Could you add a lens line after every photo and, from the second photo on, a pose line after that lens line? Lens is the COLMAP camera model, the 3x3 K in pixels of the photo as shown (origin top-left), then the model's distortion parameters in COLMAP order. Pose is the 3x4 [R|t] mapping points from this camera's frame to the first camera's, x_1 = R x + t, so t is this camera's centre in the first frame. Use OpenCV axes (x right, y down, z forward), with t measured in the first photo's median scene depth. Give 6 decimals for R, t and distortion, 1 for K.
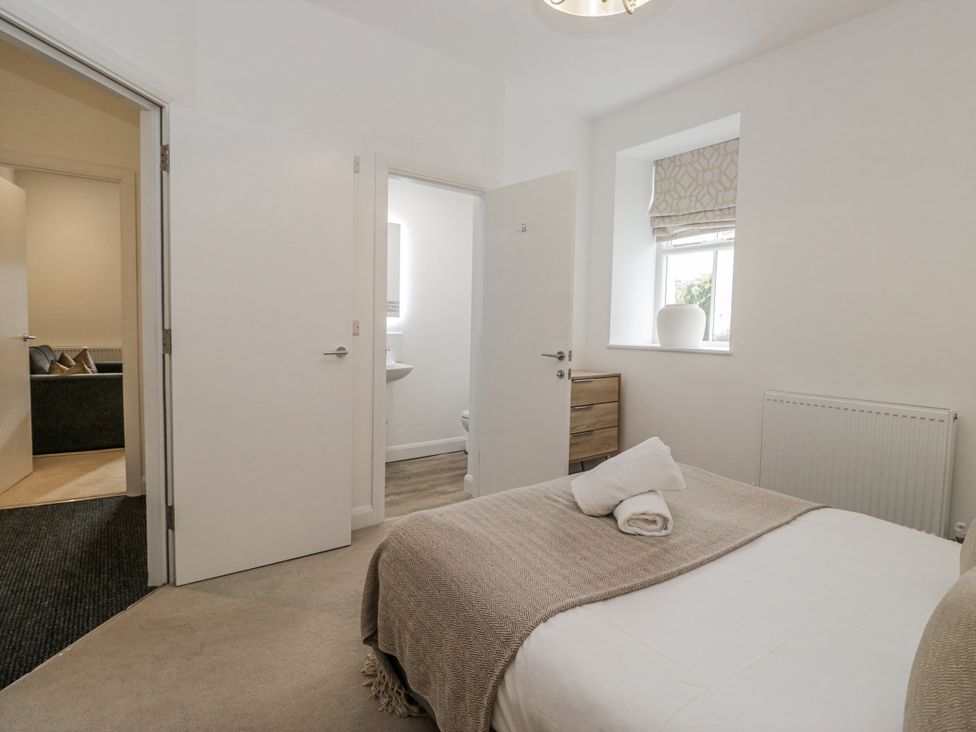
lens RADIAL K [[511.7, 0, 492.3], [0, 511.7, 356.0], [0, 0, 1]] dist [0.012585, -0.018491]
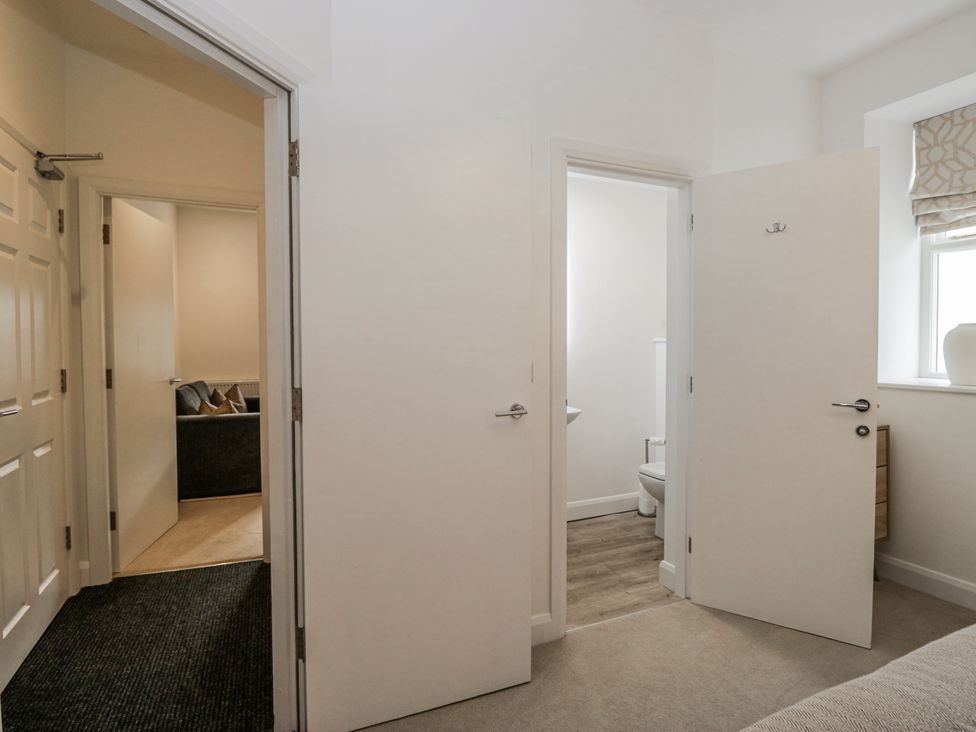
lens RADIAL K [[511.7, 0, 492.3], [0, 511.7, 356.0], [0, 0, 1]] dist [0.012585, -0.018491]
pose [[0.973490, -0.019585, -0.227889, -0.111467], [0.011838, 0.999306, -0.035313, -0.040438], [0.228422, 0.031679, 0.973047, 0.200915]]
